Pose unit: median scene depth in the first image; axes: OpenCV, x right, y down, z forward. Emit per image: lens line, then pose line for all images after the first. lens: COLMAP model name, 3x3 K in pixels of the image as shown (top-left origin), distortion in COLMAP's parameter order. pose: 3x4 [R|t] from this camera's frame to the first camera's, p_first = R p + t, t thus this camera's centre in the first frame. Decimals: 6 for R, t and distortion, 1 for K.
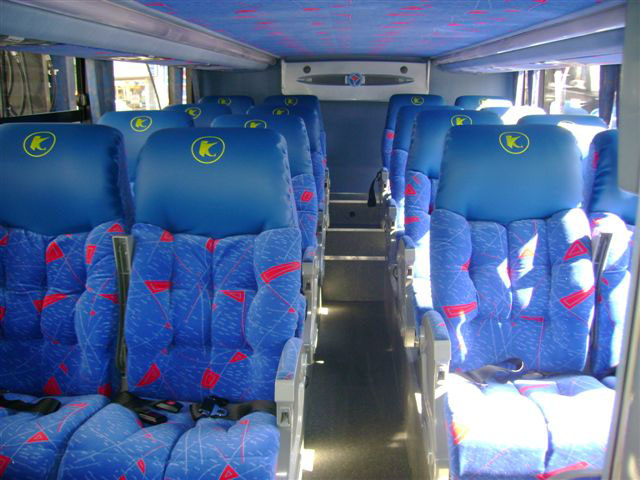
lens RADIAL K [[606.5, 0, 320.0], [0, 606.5, 240.0], [0, 0, 1]] dist [-0.080331, 0.008395]
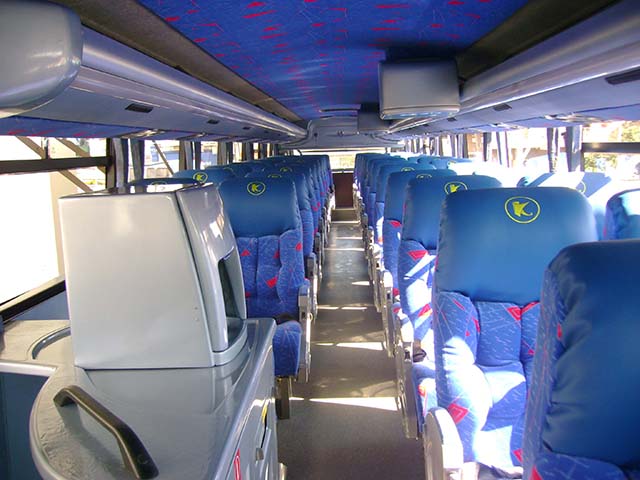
lens RADIAL K [[606.5, 0, 320.0], [0, 606.5, 240.0], [0, 0, 1]] dist [-0.080331, 0.008395]
pose [[0.999618, -0.021792, 0.017028, -0.024785], [0.023507, 0.993869, -0.108034, 0.205094], [-0.014569, 0.108393, 0.994001, -0.797284]]
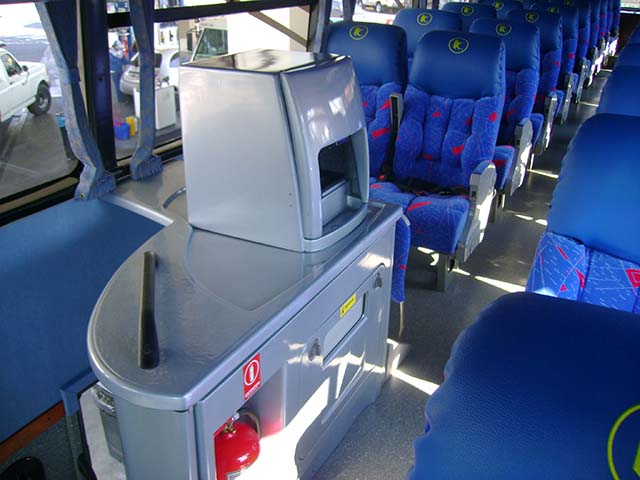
lens RADIAL K [[606.5, 0, 320.0], [0, 606.5, 240.0], [0, 0, 1]] dist [-0.080331, 0.008395]
pose [[0.915750, 0.196506, -0.350409, 0.147384], [-0.135471, 0.972168, 0.191145, 0.107000], [0.378218, -0.127571, 0.916884, -0.714664]]
